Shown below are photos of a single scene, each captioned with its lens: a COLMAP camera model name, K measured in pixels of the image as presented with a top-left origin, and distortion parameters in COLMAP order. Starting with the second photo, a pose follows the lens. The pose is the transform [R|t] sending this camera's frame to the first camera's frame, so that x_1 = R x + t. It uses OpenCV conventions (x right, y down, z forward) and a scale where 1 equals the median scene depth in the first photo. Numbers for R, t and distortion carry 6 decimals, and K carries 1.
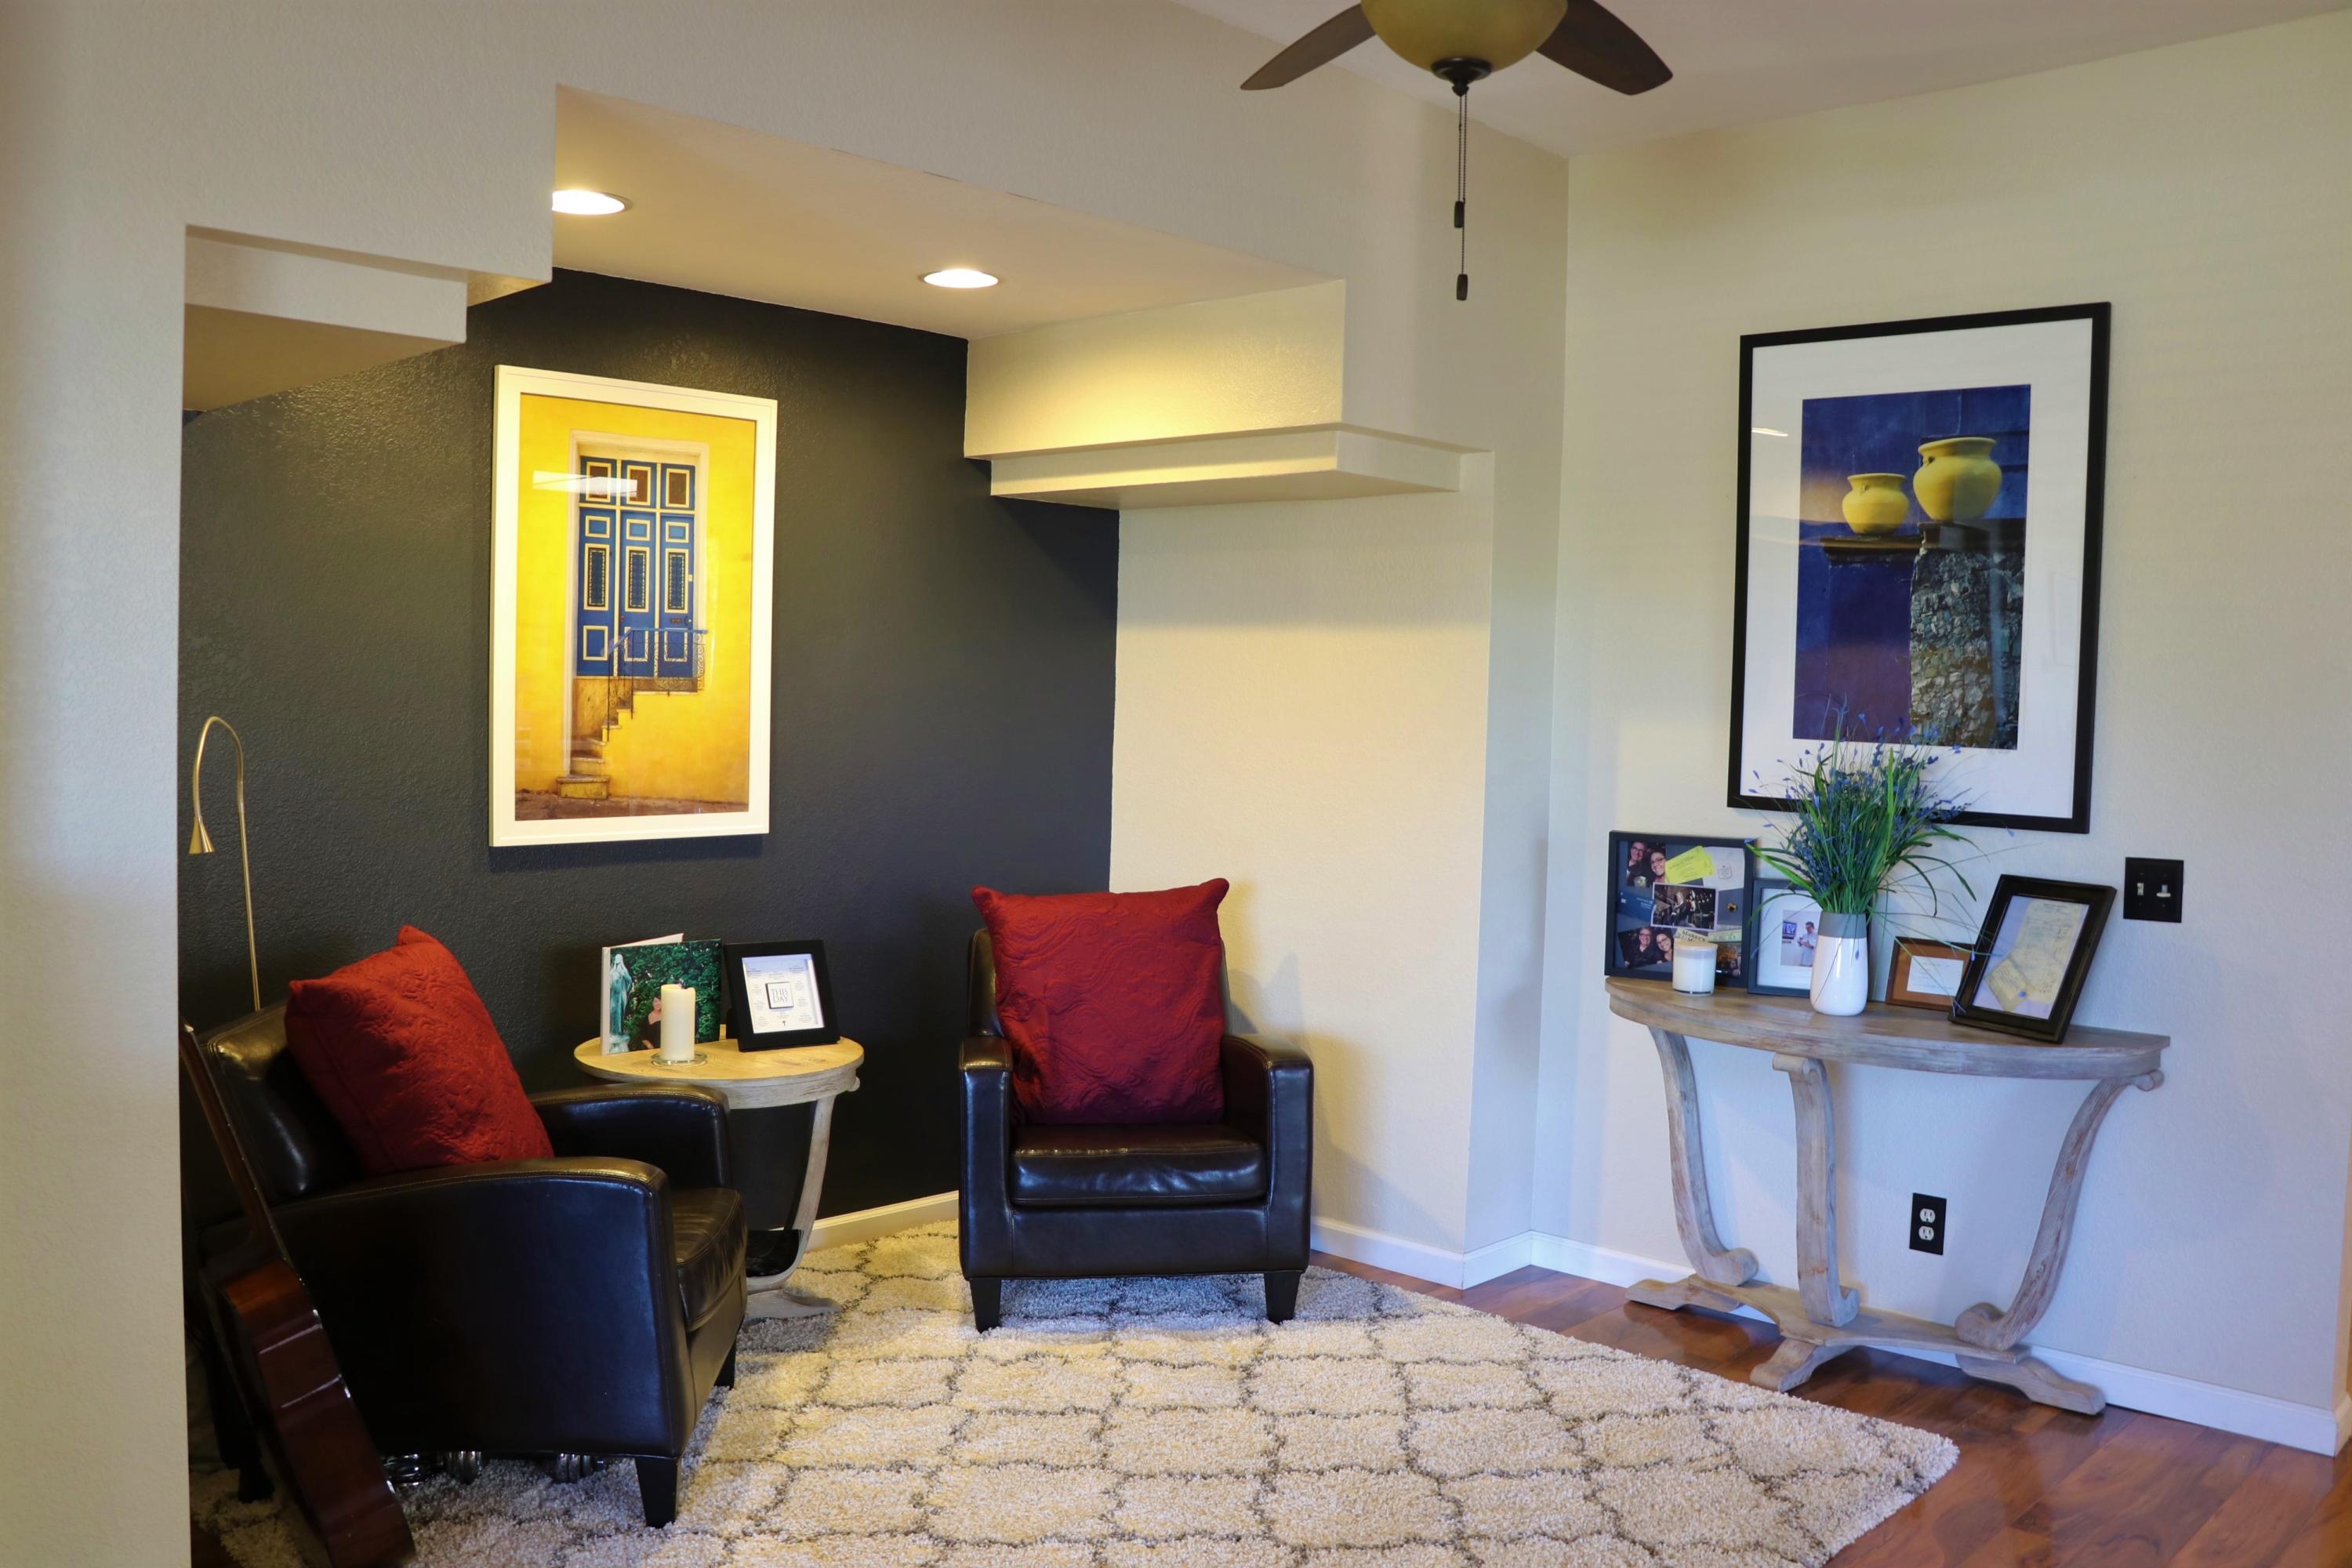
lens RADIAL K [[1942.5, 0, 1166.8], [0, 1942.5, 800.0], [0, 0, 1]] dist [-0.190088, 0.162535]
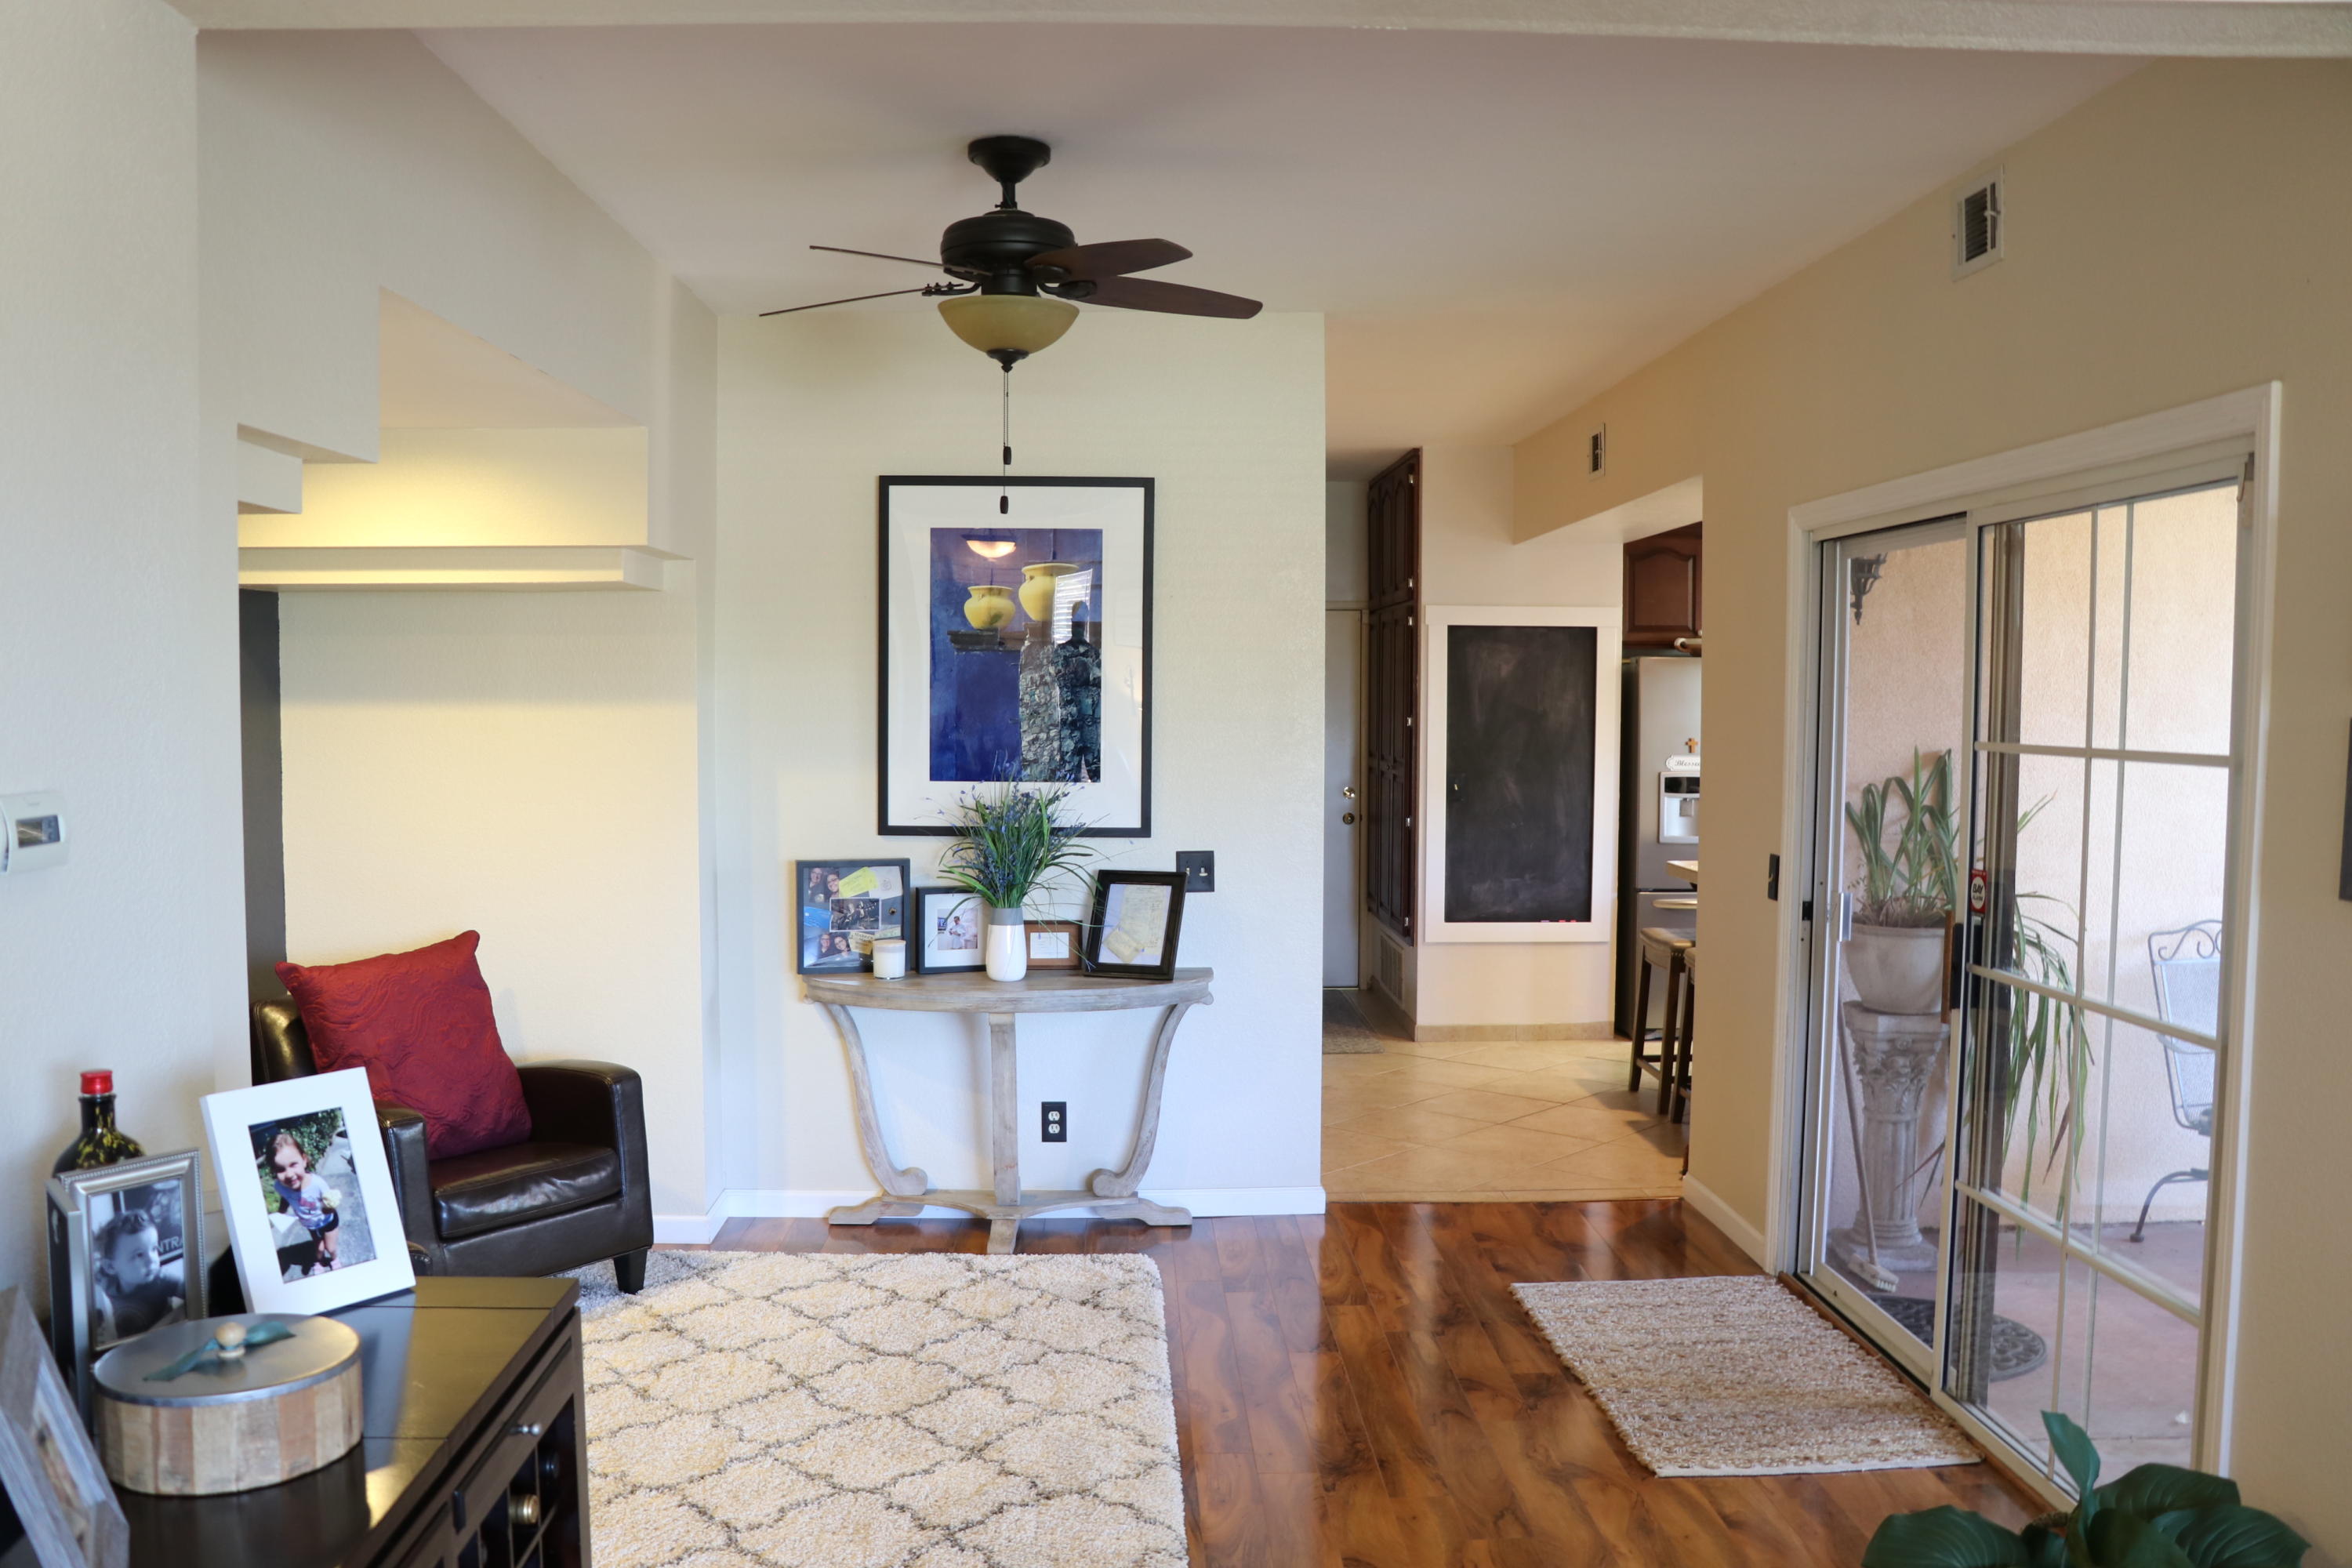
lens RADIAL K [[1942.5, 0, 1166.8], [0, 1942.5, 800.0], [0, 0, 1]] dist [-0.190088, 0.162535]
pose [[0.700506, -0.064361, 0.710738, -0.546778], [0.055162, 0.997829, 0.035990, -0.061547], [-0.711511, 0.013994, 0.702535, -0.076654]]
